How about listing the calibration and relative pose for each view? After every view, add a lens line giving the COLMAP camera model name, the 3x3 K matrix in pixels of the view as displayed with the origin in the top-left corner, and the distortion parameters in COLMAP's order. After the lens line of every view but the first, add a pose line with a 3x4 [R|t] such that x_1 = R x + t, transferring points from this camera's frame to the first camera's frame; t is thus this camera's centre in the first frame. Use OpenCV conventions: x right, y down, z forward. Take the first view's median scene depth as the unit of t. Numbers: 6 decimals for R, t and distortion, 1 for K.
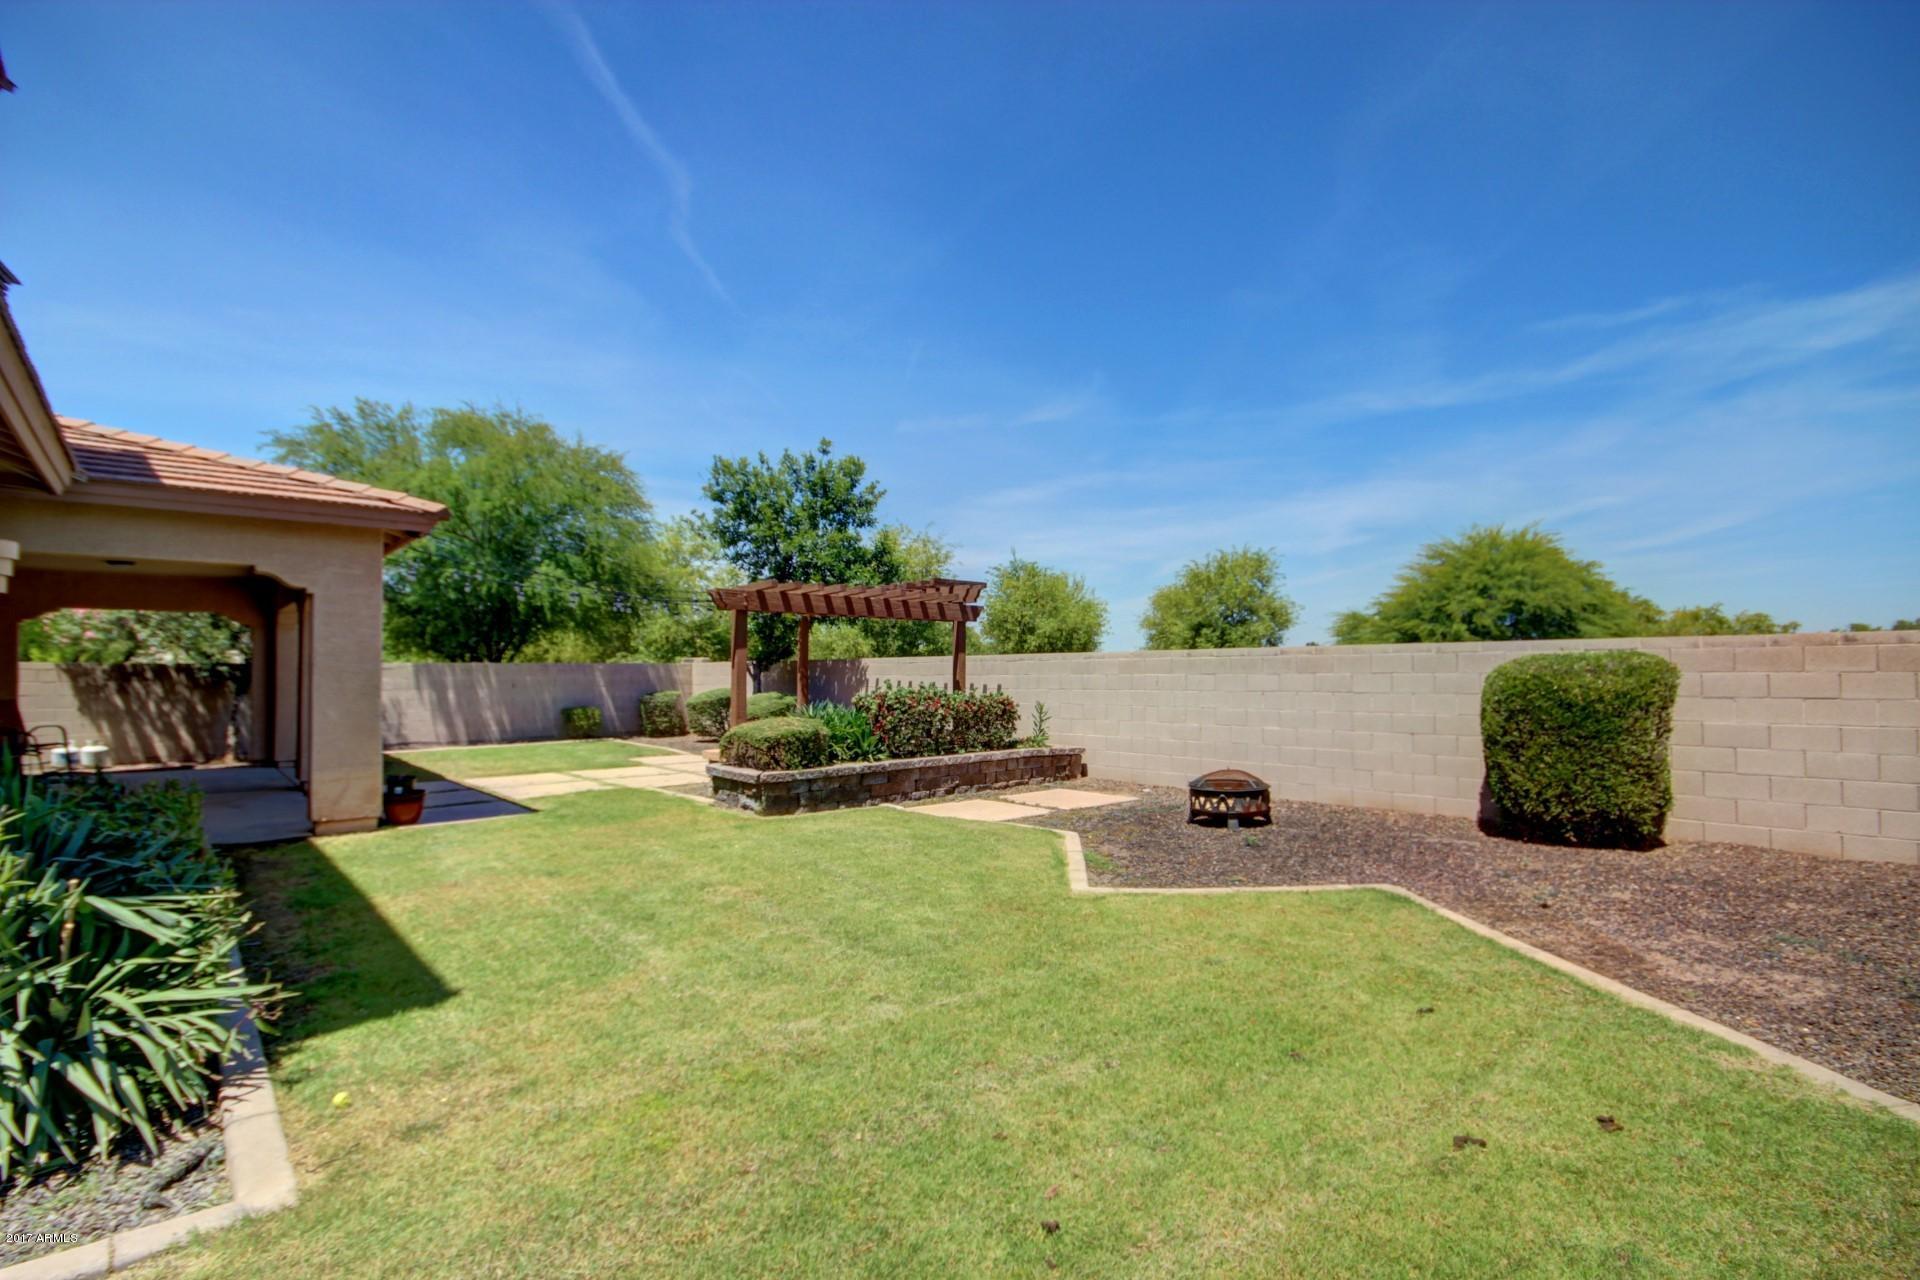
lens RADIAL K [[898.0, 0, 957.9], [0, 898.0, 644.6], [0, 0, 1]] dist [0.004517, -0.009222]
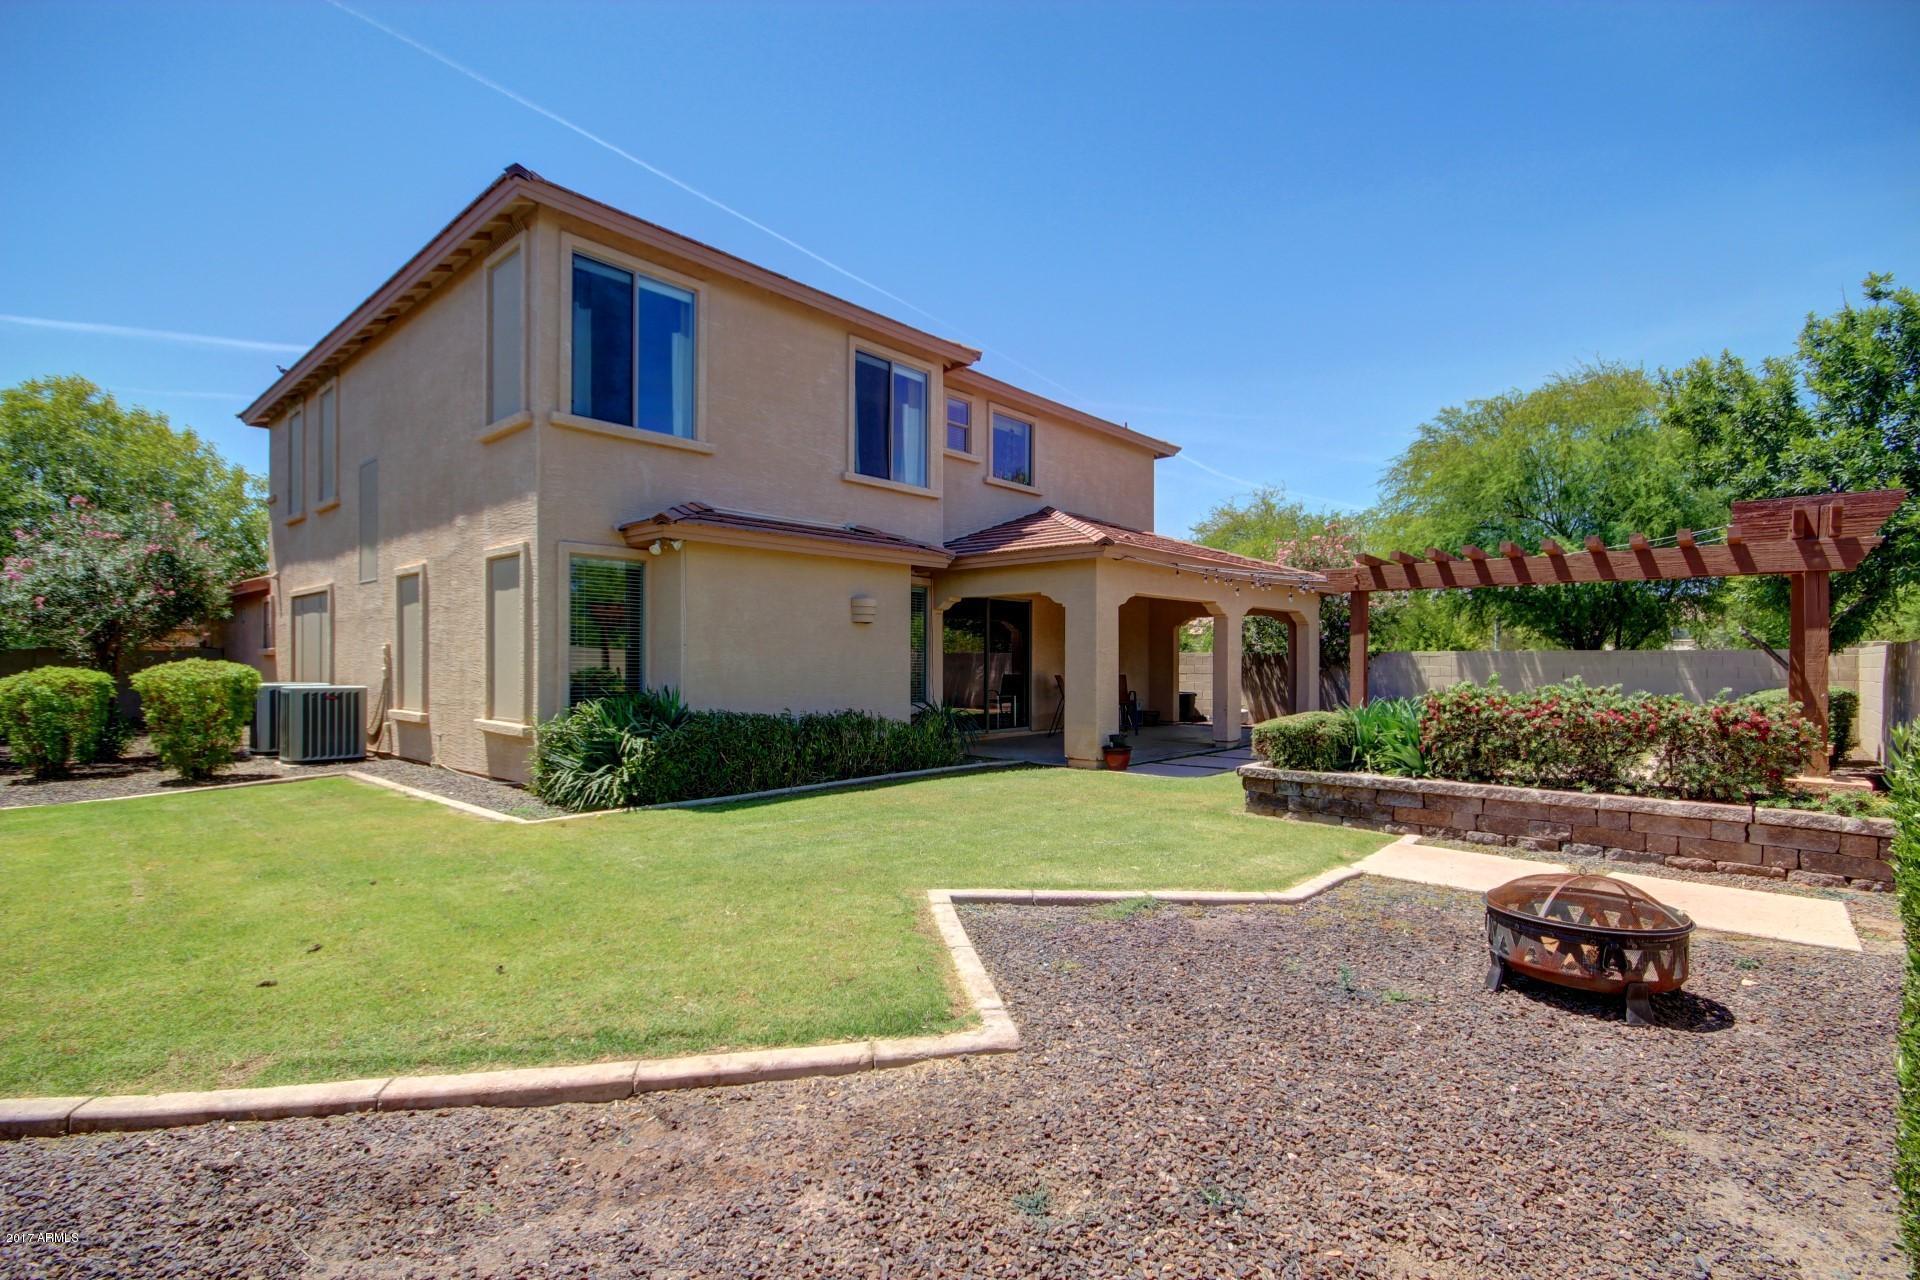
lens RADIAL K [[898.0, 0, 958.4], [0, 898.0, 653.9], [0, 0, 1]] dist [0.004517, -0.009222]
pose [[0.103566, -0.001407, -0.994622, 0.647208], [0.024533, 0.999698, 0.001141, 0.013593], [0.994320, -0.024519, 0.103569, 0.549344]]
